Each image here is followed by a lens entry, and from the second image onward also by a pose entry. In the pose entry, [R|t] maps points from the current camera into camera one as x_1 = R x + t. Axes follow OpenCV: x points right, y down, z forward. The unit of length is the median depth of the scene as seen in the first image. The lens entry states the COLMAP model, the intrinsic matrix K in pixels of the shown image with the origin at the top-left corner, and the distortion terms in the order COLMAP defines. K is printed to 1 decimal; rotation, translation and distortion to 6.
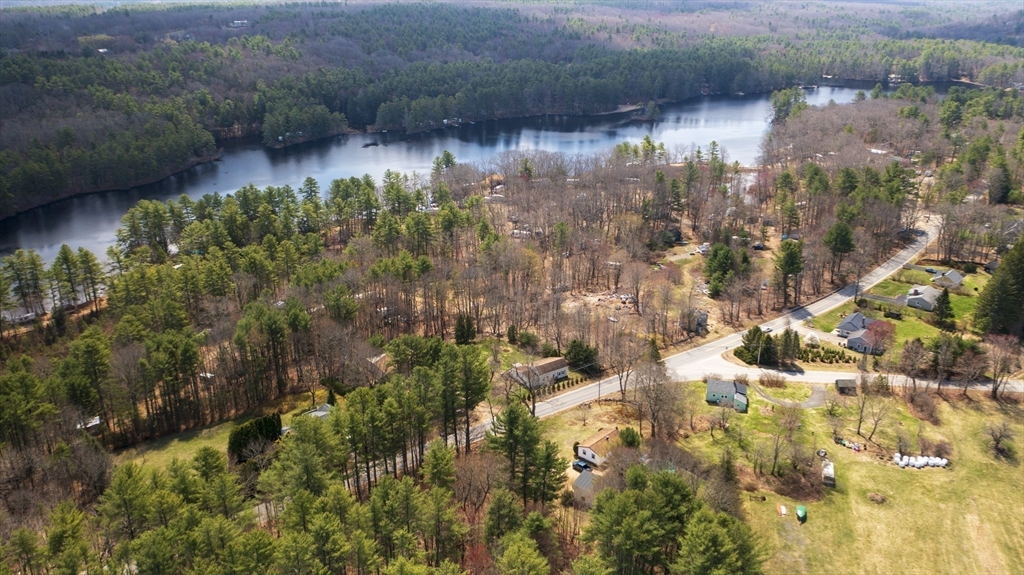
lens RADIAL K [[803.2, 0, 514.9], [0, 803.2, 290.5], [0, 0, 1]] dist [-0.004498, 0.007052]
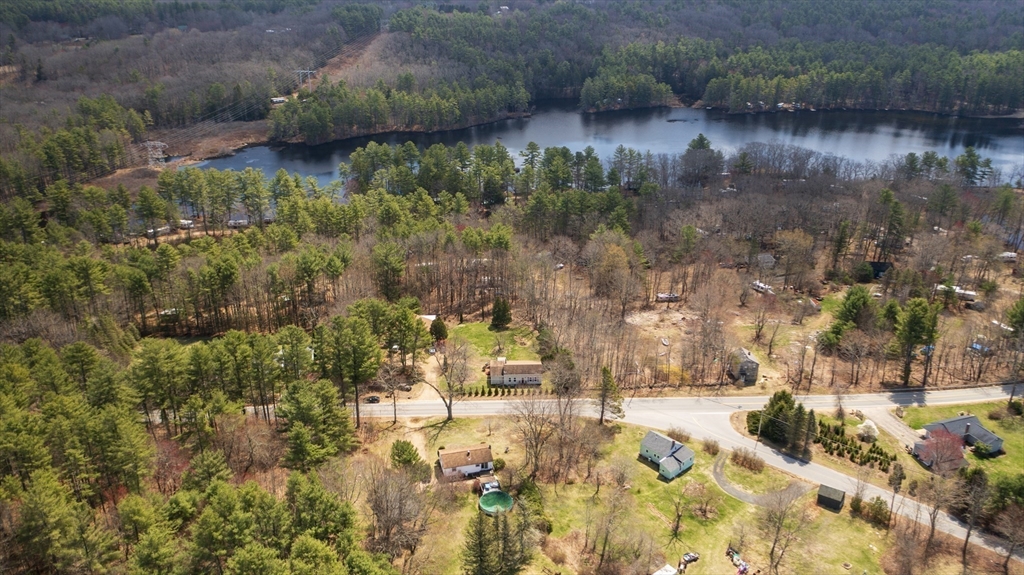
lens RADIAL K [[803.2, 0, 512.5], [0, 803.2, 283.3], [0, 0, 1]] dist [-0.004498, 0.007052]
pose [[0.853856, 0.215002, -0.474030, 0.215403], [-0.201863, 0.976209, 0.079163, -0.035421], [0.479773, 0.028095, 0.876943, 0.082379]]
